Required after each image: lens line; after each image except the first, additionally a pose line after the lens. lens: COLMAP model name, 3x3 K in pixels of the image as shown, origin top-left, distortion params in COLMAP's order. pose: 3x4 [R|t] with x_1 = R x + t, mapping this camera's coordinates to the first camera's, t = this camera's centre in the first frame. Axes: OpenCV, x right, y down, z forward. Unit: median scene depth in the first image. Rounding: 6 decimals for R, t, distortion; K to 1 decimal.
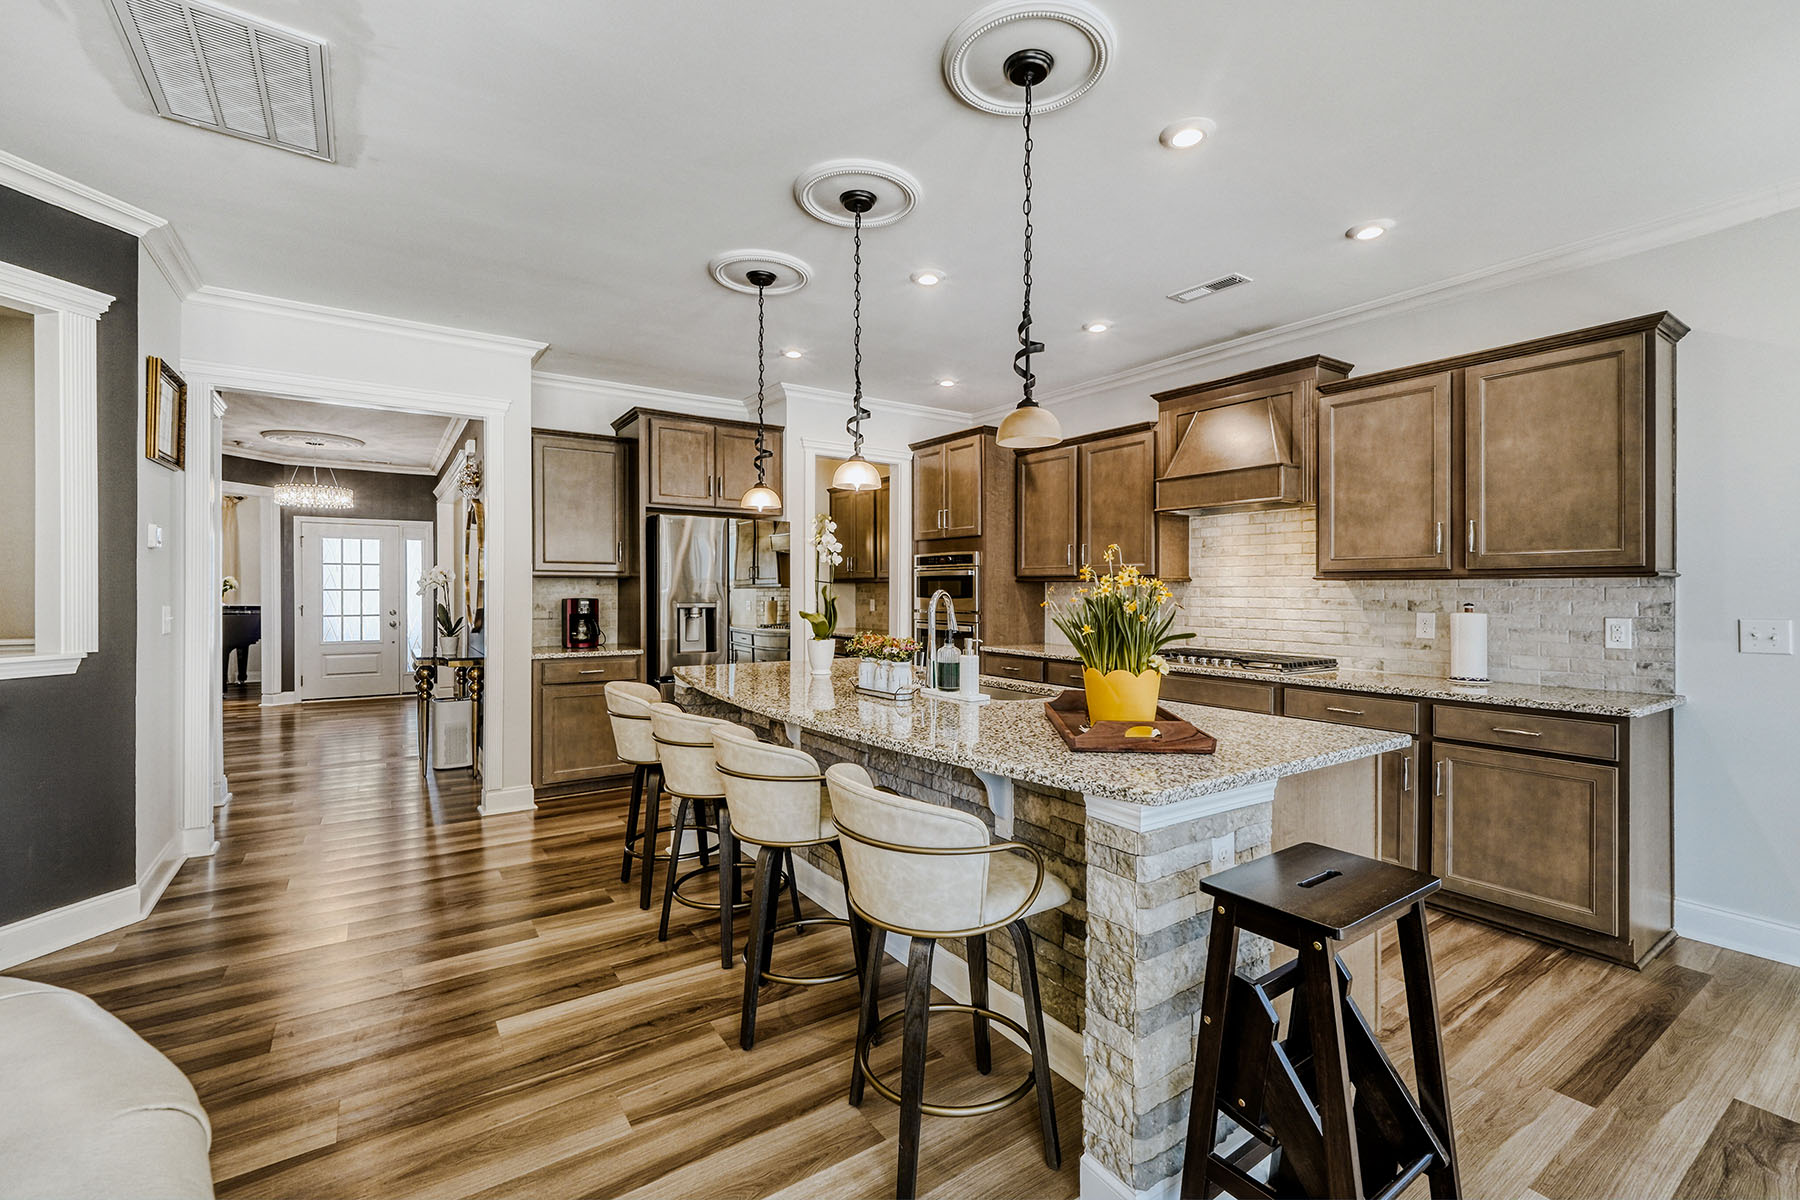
lens RADIAL K [[758.7, 0, 902.9], [0, 758.7, 582.0], [0, 0, 1]] dist [0.000151, 0.000035]
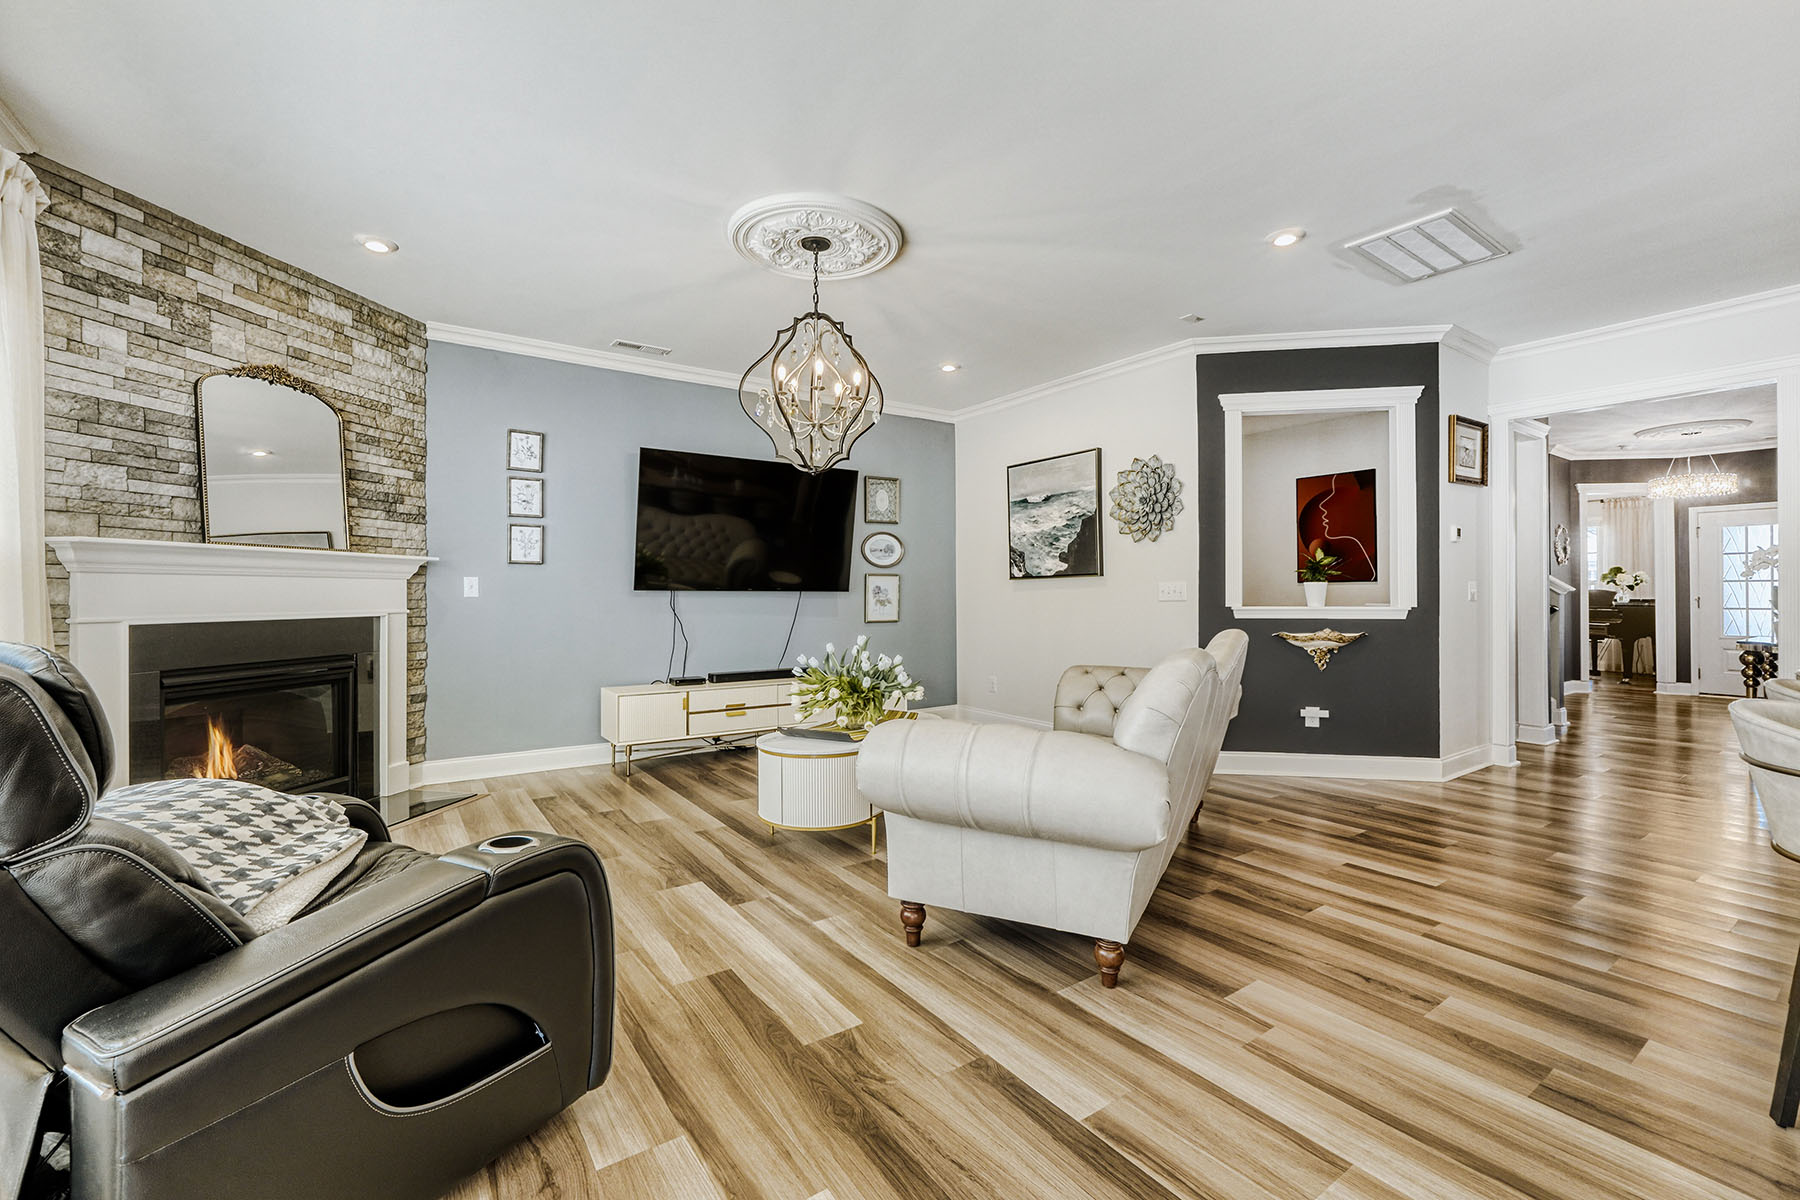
lens RADIAL K [[758.7, 0, 907.9], [0, 758.7, 594.7], [0, 0, 1]] dist [0.000151, 0.000035]
pose [[0.004327, -0.000808, -0.999990, 0.520513], [0.008427, 0.999964, -0.000772, 0.053046], [0.999955, -0.008424, 0.004334, -0.092525]]
